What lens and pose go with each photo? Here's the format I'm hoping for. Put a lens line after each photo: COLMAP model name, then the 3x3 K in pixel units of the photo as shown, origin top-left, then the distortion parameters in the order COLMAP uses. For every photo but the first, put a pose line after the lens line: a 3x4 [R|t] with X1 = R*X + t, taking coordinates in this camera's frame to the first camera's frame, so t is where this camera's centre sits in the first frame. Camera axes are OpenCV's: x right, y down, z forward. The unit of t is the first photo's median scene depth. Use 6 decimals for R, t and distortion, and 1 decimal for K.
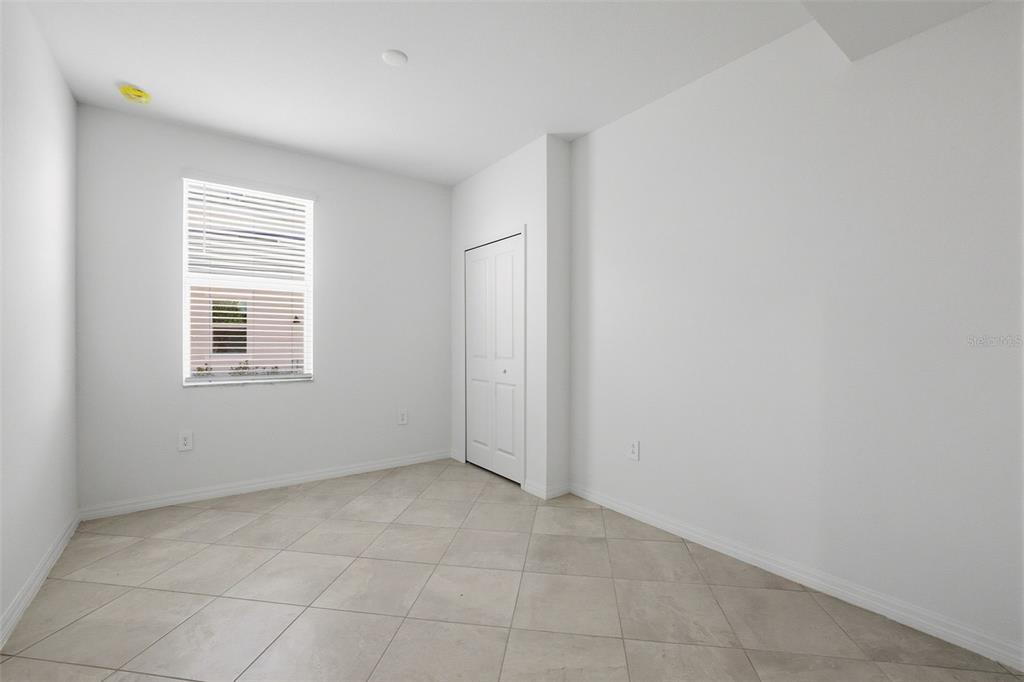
lens RADIAL K [[437.5, 0, 513.6], [0, 437.5, 334.0], [0, 0, 1]] dist [-0.000874, -0.000176]
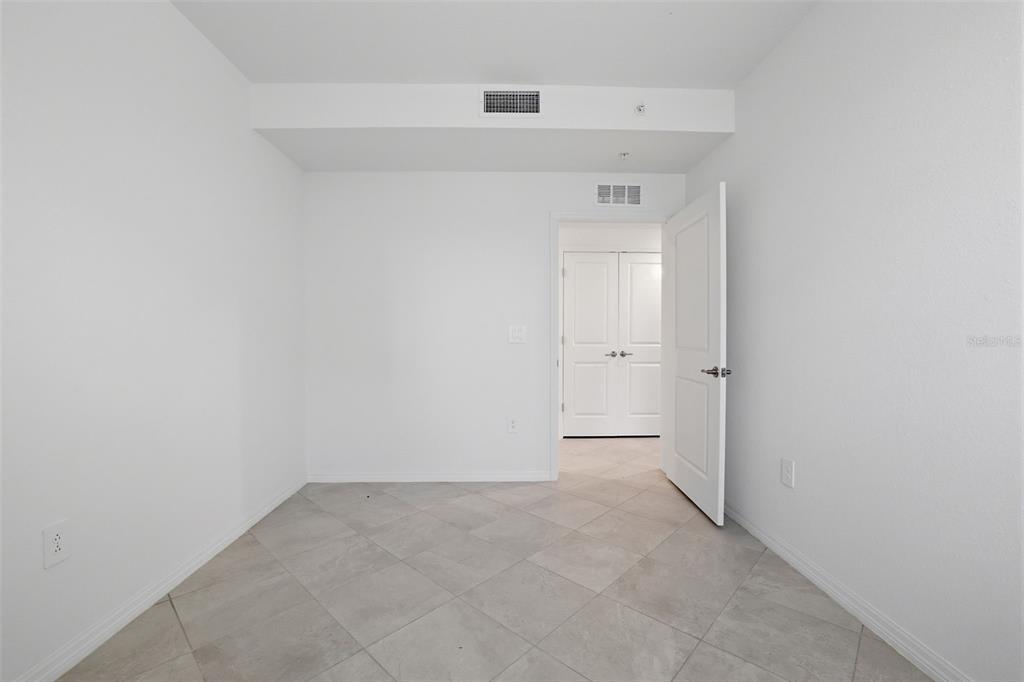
lens RADIAL K [[437.5, 0, 513.6], [0, 437.5, 334.0], [0, 0, 1]] dist [-0.000874, -0.000176]
pose [[-0.811344, -0.002013, 0.584566, -0.692010], [-0.004820, 0.999983, -0.003247, 0.024347], [-0.584549, -0.005452, -0.811340, 1.658488]]
